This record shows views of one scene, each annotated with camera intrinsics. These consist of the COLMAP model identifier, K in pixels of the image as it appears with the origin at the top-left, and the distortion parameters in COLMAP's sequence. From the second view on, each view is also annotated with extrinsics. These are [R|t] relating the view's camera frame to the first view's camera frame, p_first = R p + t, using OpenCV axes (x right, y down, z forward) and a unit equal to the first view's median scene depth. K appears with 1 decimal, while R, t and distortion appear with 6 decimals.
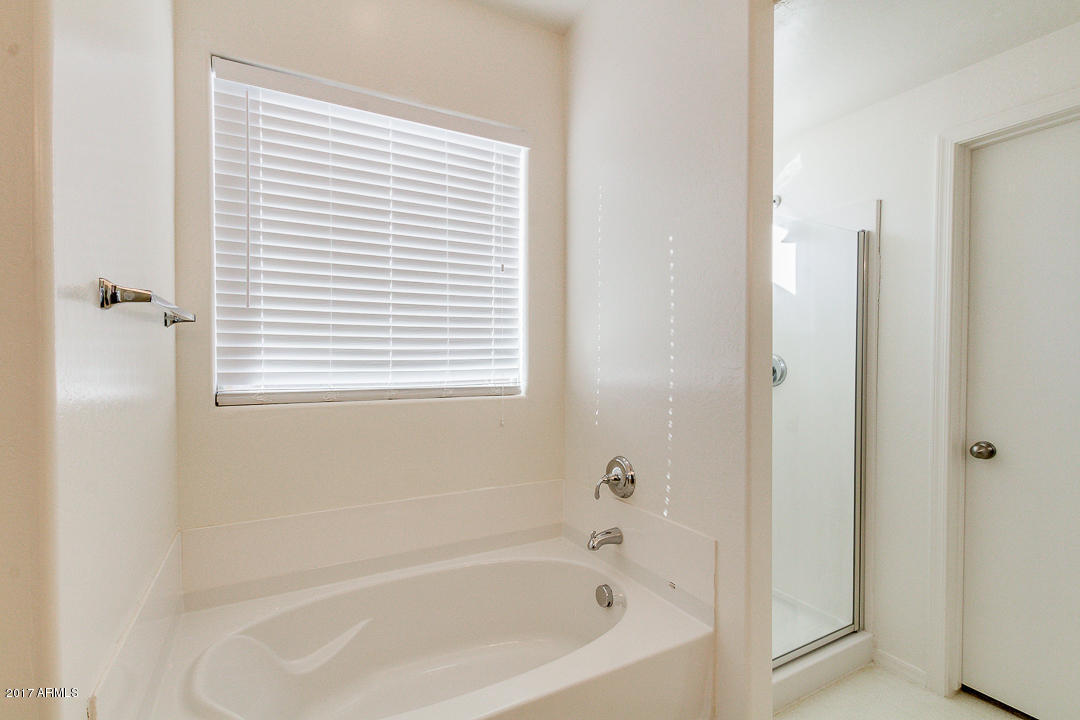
lens RADIAL K [[489.5, 0, 541.5], [0, 489.5, 358.0], [0, 0, 1]] dist [0.000643, -0.000397]
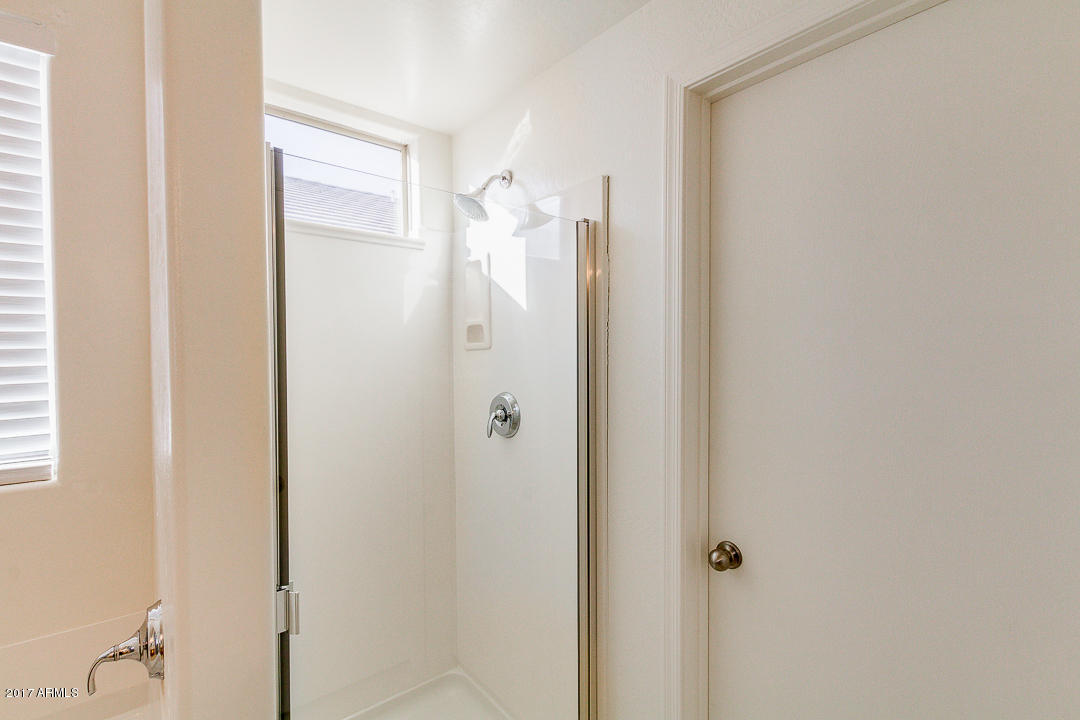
lens RADIAL K [[489.5, 0, 538.7], [0, 489.5, 359.2], [0, 0, 1]] dist [0.000643, -0.000397]
pose [[0.981831, -0.011028, 0.189436, 0.463000], [0.009226, 0.999903, 0.010394, -0.076591], [-0.189533, -0.008457, 0.981838, 0.348986]]
